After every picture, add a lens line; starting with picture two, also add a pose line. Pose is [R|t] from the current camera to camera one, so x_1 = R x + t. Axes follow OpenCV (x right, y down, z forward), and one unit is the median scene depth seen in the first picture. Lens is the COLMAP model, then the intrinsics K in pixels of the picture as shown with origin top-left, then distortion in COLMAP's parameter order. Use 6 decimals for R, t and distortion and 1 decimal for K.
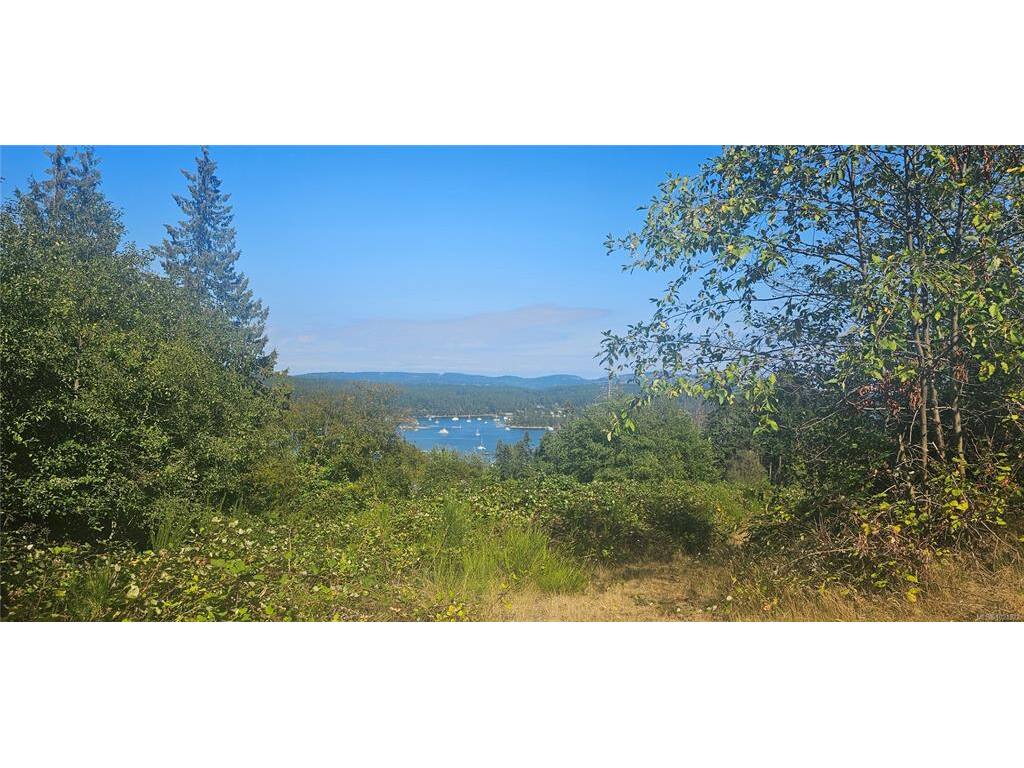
lens RADIAL K [[681.3, 0, 512.8], [0, 681.3, 376.8], [0, 0, 1]] dist [0.036542, -0.002317]
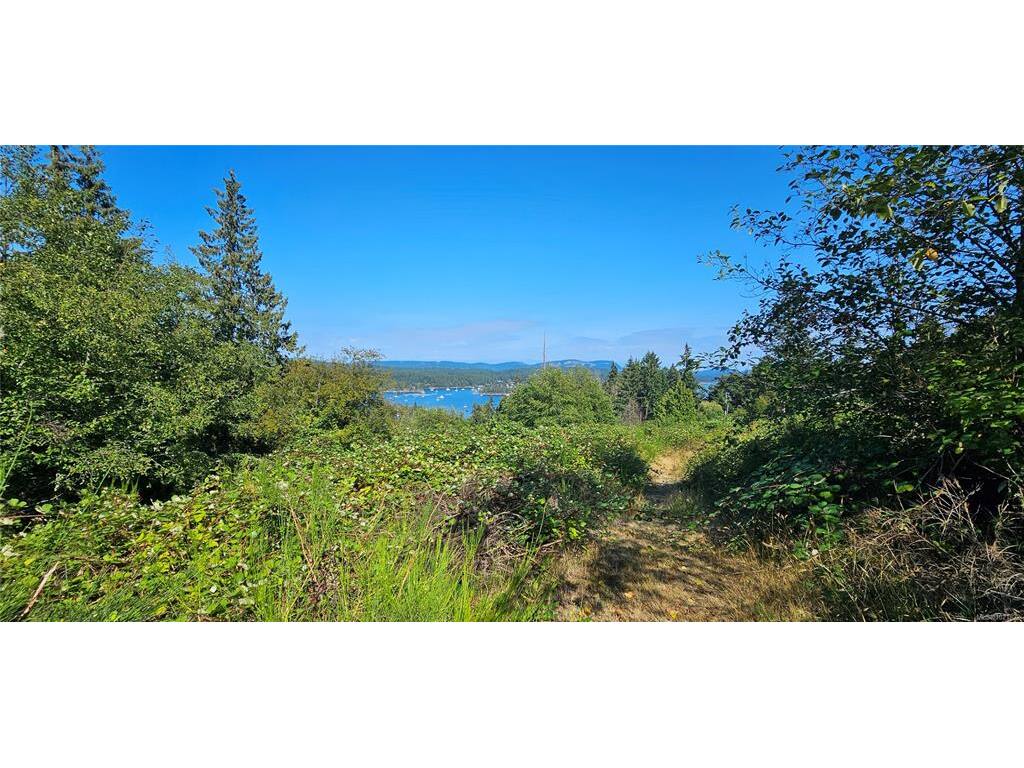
lens RADIAL K [[412.8, 0, 511.2], [0, 412.8, 389.3], [0, 0, 1]] dist [0.001924, 0.000315]
pose [[0.997706, -0.011000, 0.066794, 0.012659], [0.006830, 0.998032, 0.062341, 0.023622], [-0.067348, -0.061742, 0.995817, 0.156310]]
